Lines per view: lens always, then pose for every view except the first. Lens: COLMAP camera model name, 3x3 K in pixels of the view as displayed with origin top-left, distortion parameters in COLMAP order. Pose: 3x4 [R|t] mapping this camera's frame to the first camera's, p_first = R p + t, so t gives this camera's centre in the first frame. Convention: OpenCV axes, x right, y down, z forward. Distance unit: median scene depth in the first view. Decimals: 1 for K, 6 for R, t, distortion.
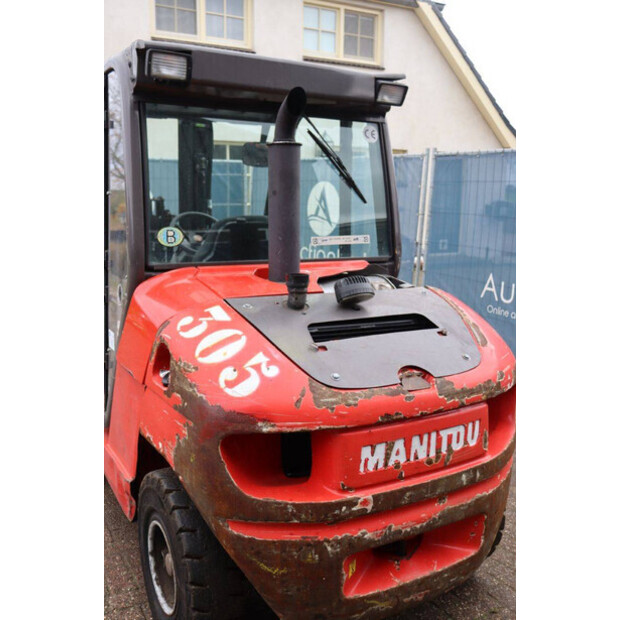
lens RADIAL K [[621.5, 0, 310.0], [0, 621.5, 310.0], [0, 0, 1]] dist [-0.067682, 0.018412]
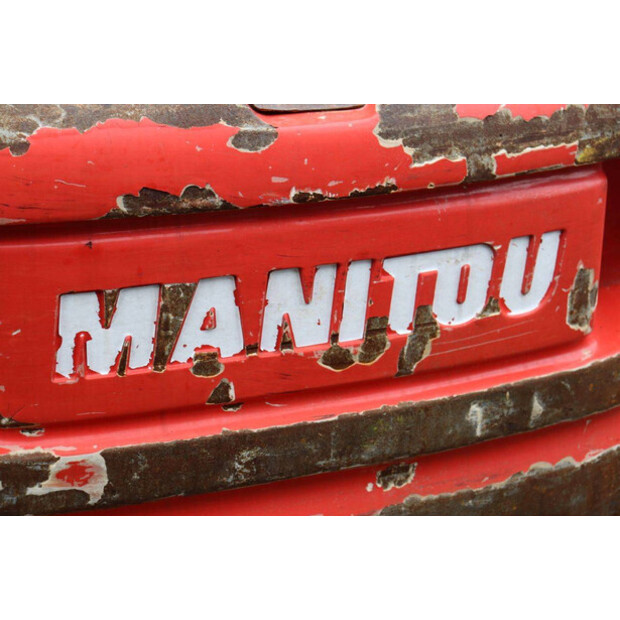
lens RADIAL K [[1193.8, 0, 310.0], [0, 1193.8, 310.0], [0, 0, 1]] dist [0.233159, -0.021781]
pose [[0.980065, 0.103139, -0.169807, 0.272448], [-0.045571, 0.948609, 0.313152, 0.043977], [0.193378, -0.299171, 0.934399, 0.461946]]
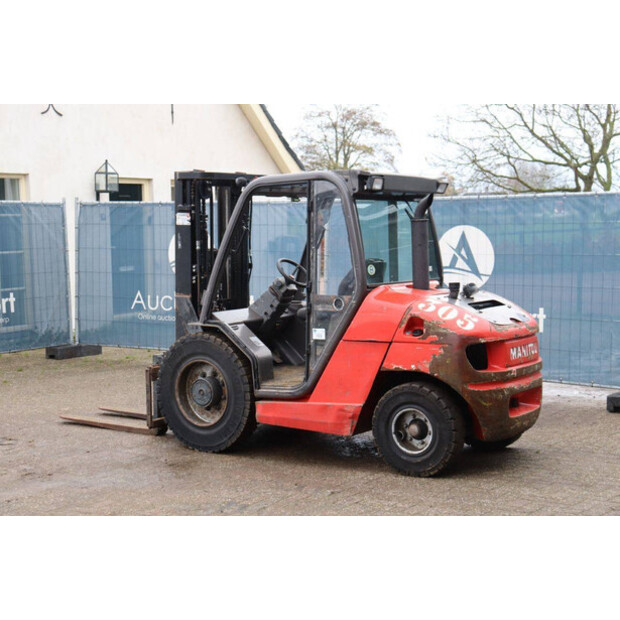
lens RADIAL K [[1013.4, 0, 310.0], [0, 1013.4, 310.0], [0, 0, 1]] dist [0.160962, 0.012095]
pose [[0.899080, -0.065306, 0.432886, -2.155410], [0.108752, 0.991133, -0.076346, 0.270444], [-0.424062, 0.115718, 0.898210, -2.083608]]
